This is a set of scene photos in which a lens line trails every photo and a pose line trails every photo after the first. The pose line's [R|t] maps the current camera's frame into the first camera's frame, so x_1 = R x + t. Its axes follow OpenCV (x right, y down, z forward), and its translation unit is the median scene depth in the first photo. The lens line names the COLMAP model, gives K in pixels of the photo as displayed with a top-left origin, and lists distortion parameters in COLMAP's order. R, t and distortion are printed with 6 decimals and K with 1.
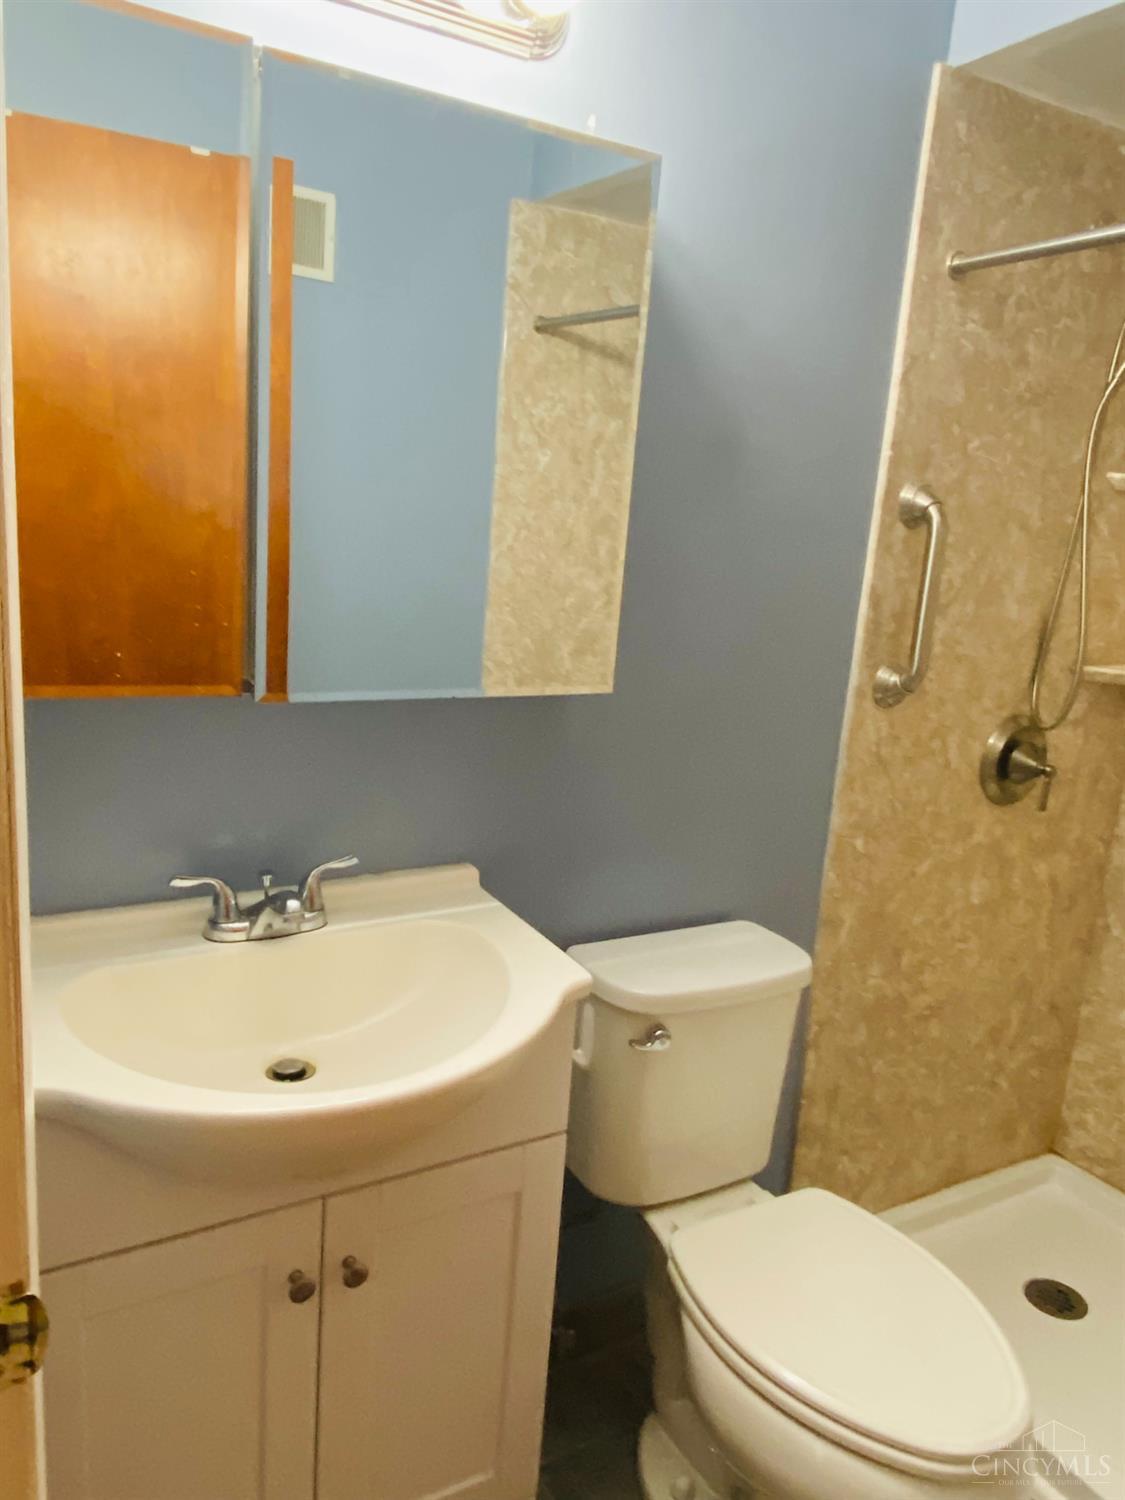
lens RADIAL K [[1084.9, 0, 562.5], [0, 1084.9, 750.0], [0, 0, 1]] dist [0.052927, -0.090167]
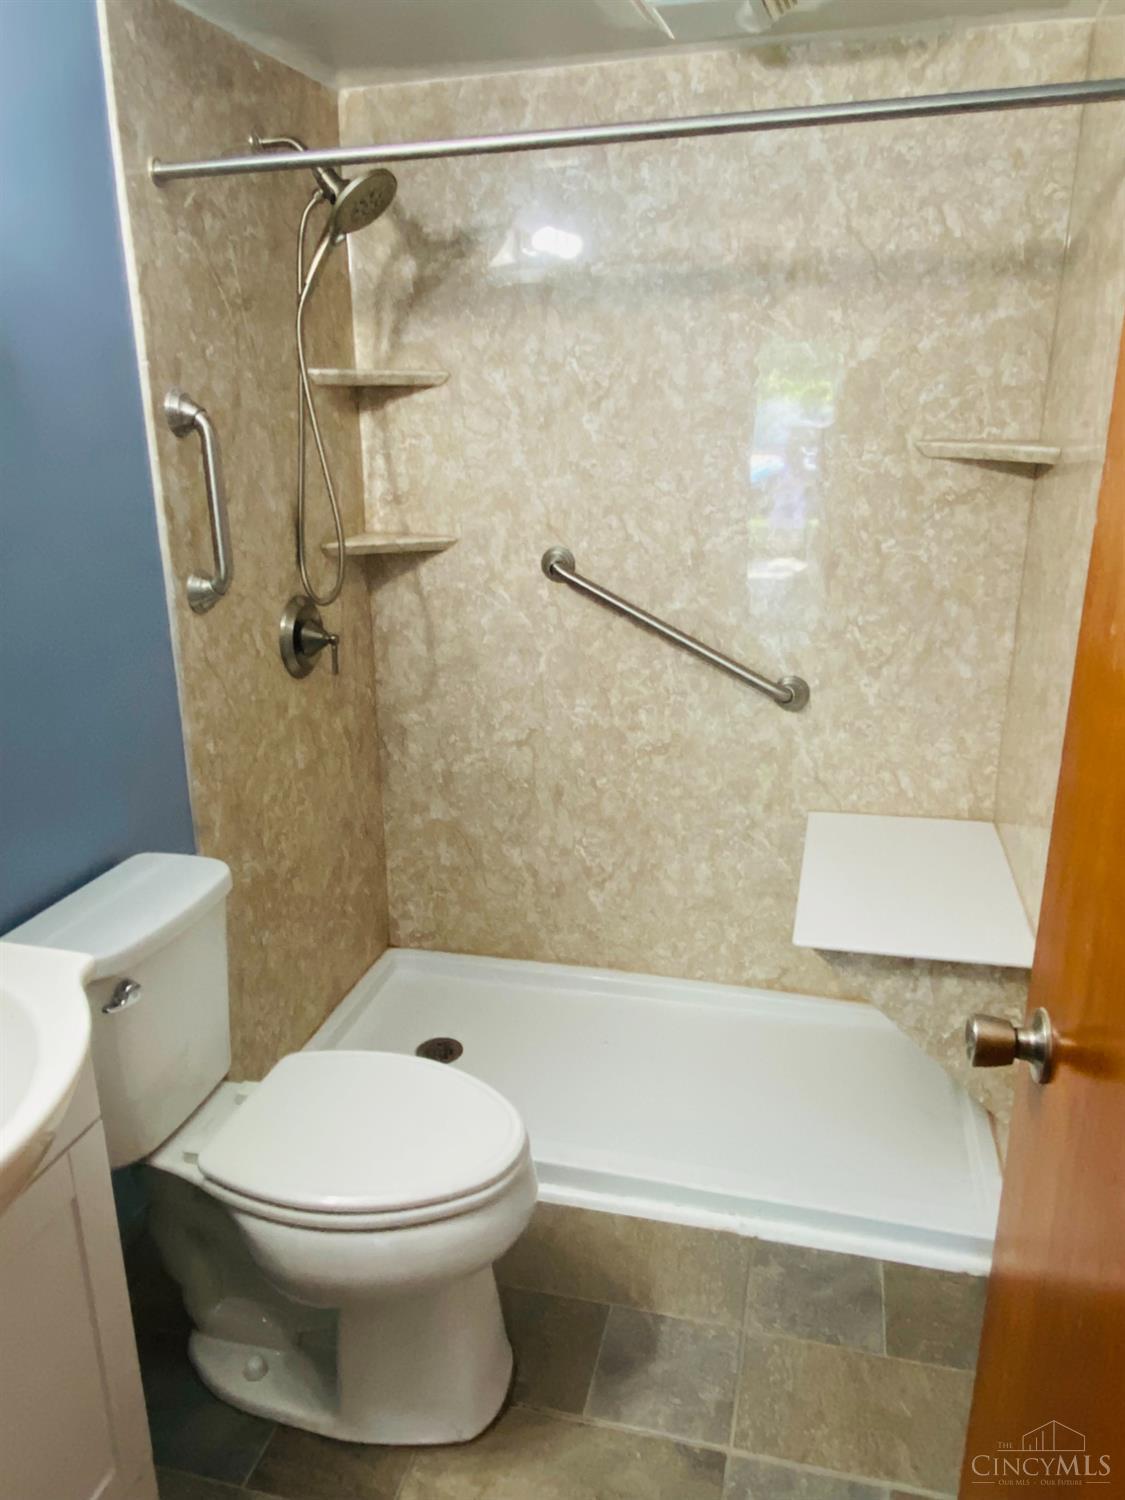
lens RADIAL K [[1091.0, 0, 555.4], [0, 1091.0, 753.6], [0, 0, 1]] dist [0.042156, -0.079985]
pose [[0.664915, -0.293226, 0.686954, -0.230266], [0.209423, 0.956015, 0.205370, -0.054006], [-0.716958, 0.007311, 0.697078, 0.028719]]
